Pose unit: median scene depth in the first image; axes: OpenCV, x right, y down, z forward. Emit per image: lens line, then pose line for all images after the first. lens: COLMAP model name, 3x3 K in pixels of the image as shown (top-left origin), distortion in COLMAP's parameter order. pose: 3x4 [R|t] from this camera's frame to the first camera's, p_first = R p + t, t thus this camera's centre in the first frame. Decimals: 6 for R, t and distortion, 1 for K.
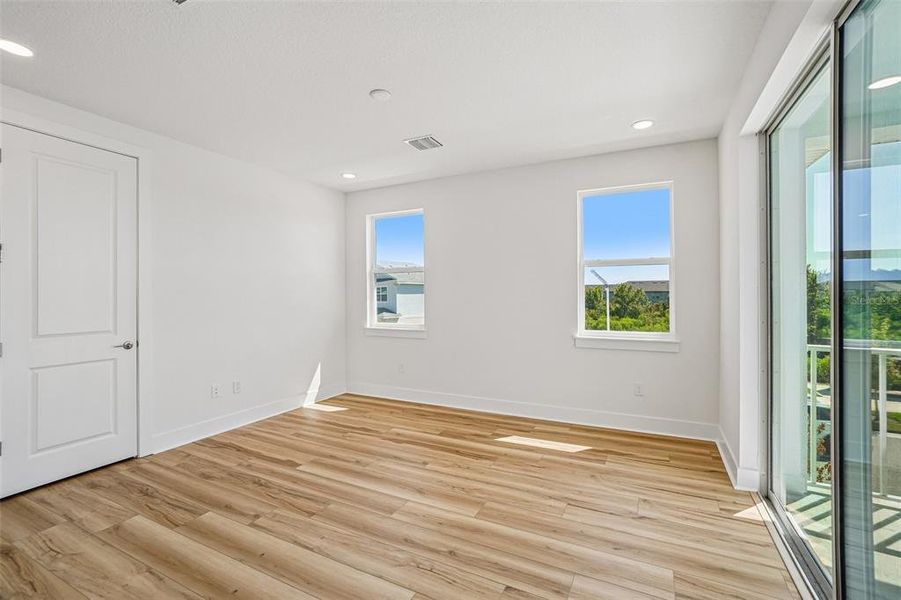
lens RADIAL K [[400.6, 0, 449.3], [0, 400.6, 295.0], [0, 0, 1]] dist [-0.058831, 0.021843]
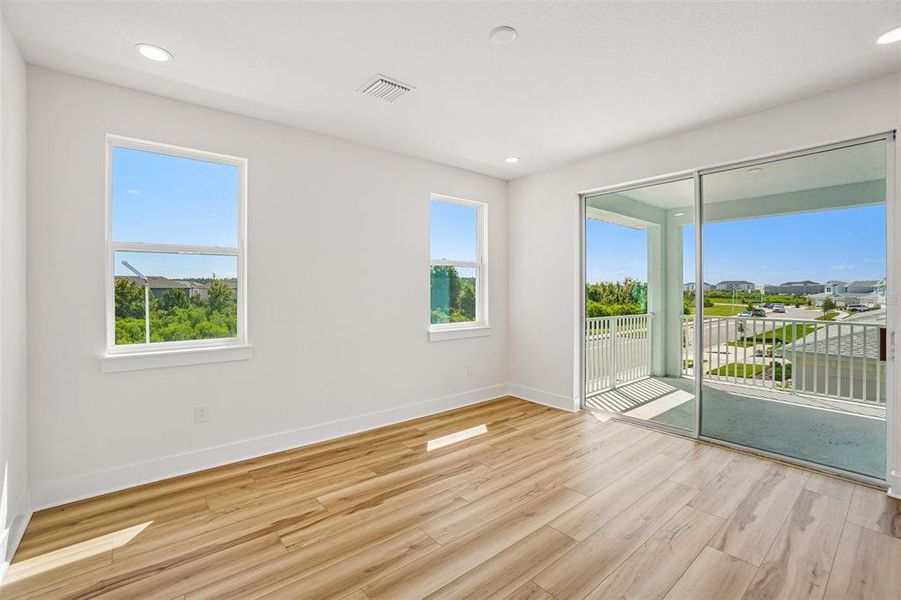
lens RADIAL K [[400.6, 0, 449.3], [0, 400.6, 295.0], [0, 0, 1]] dist [-0.058831, 0.021843]
pose [[0.402149, -0.010780, 0.915511, -0.733119], [0.003186, 0.999941, 0.010374, -0.001638], [-0.915569, -0.001255, 0.402159, 0.629767]]
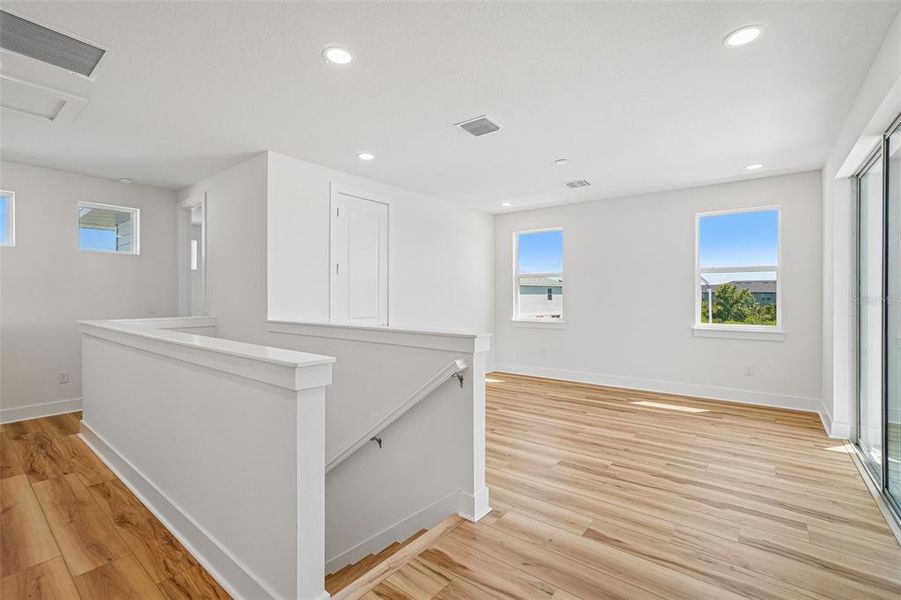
lens RADIAL K [[400.6, 0, 449.3], [0, 400.6, 295.0], [0, 0, 1]] dist [-0.058831, 0.021843]
pose [[0.979671, 0.004710, -0.200555, -0.232105], [-0.004809, 0.999988, -0.000007, 0.003470], [0.200552, 0.000971, 0.979683, -0.455163]]
